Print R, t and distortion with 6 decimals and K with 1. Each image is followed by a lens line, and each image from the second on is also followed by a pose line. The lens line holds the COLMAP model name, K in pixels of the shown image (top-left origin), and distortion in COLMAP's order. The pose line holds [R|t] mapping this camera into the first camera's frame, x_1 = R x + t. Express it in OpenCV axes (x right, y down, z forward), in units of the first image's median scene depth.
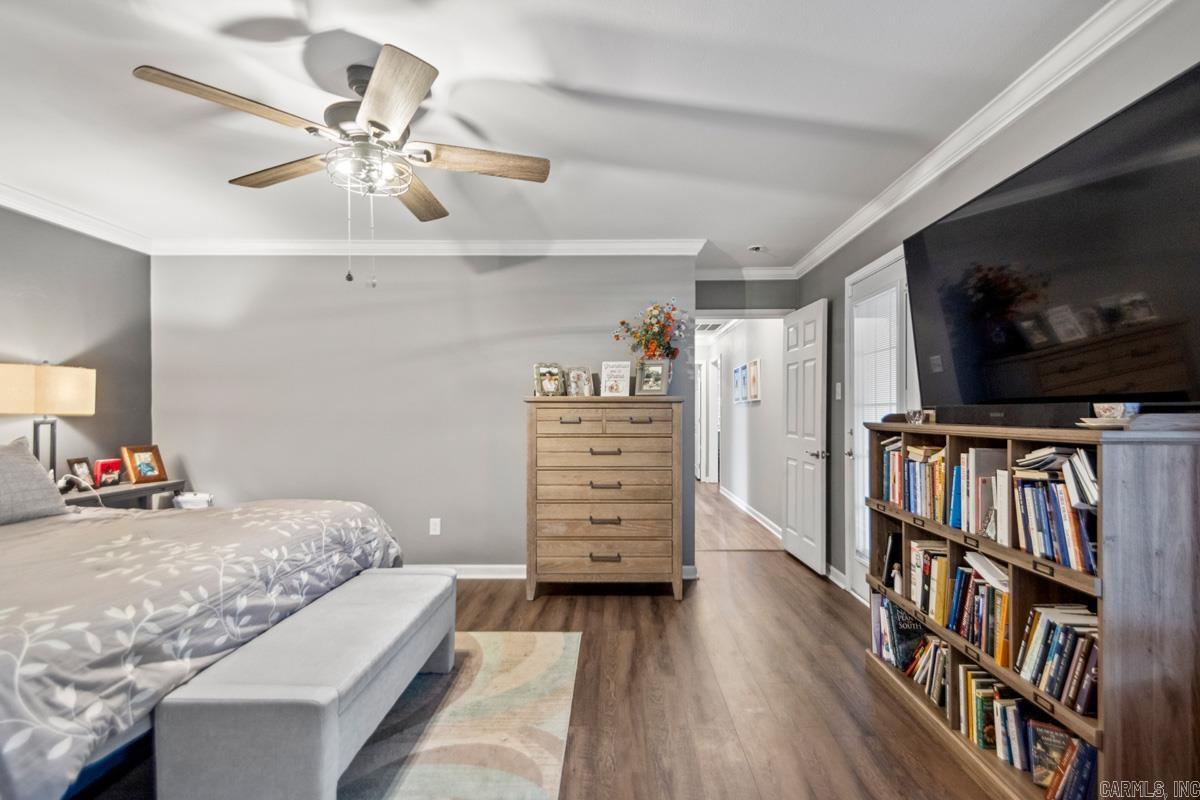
lens RADIAL K [[558.5, 0, 613.8], [0, 558.5, 410.1], [0, 0, 1]] dist [0.037465, -0.019902]
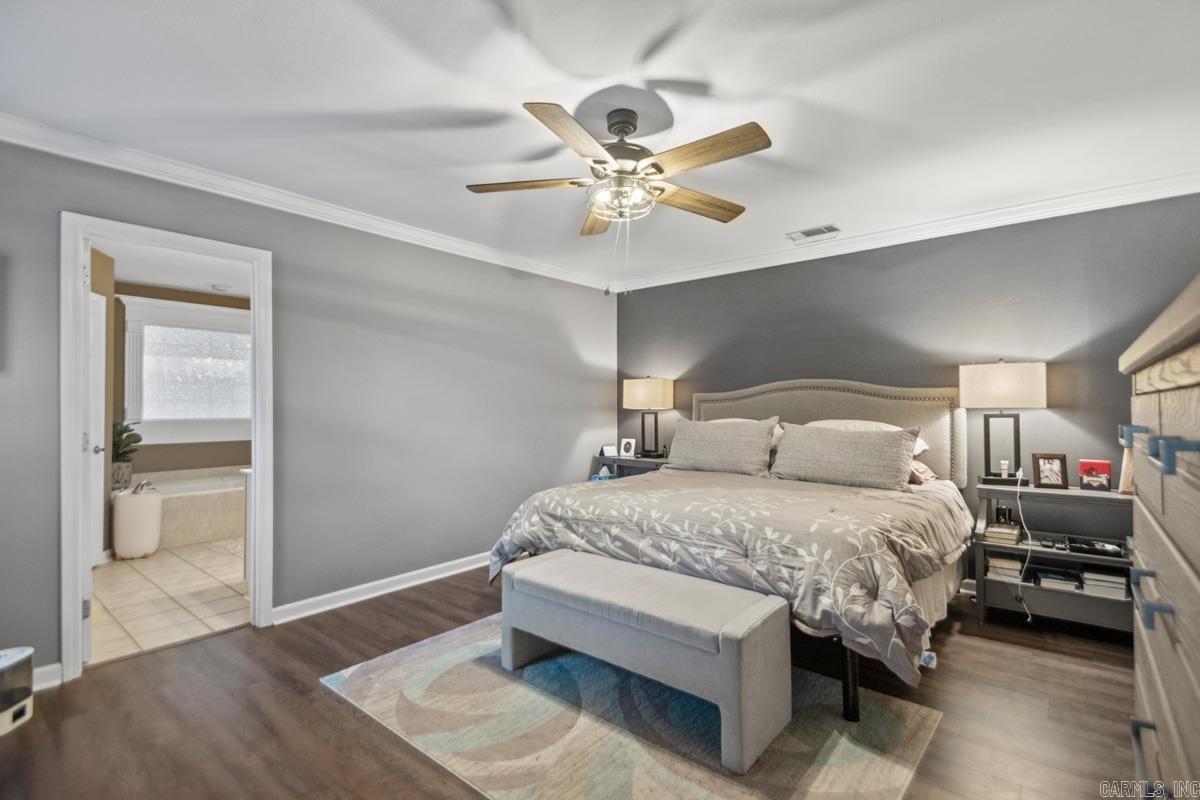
lens RADIAL K [[558.1, 0, 610.1], [0, 558.1, 400.8], [0, 0, 1]] dist [0.017922, -0.018810]
pose [[-0.636423, -0.007919, -0.771300, 0.430790], [0.004036, 0.999899, -0.013596, 0.006292], [0.771330, -0.011765, -0.636327, 1.607793]]
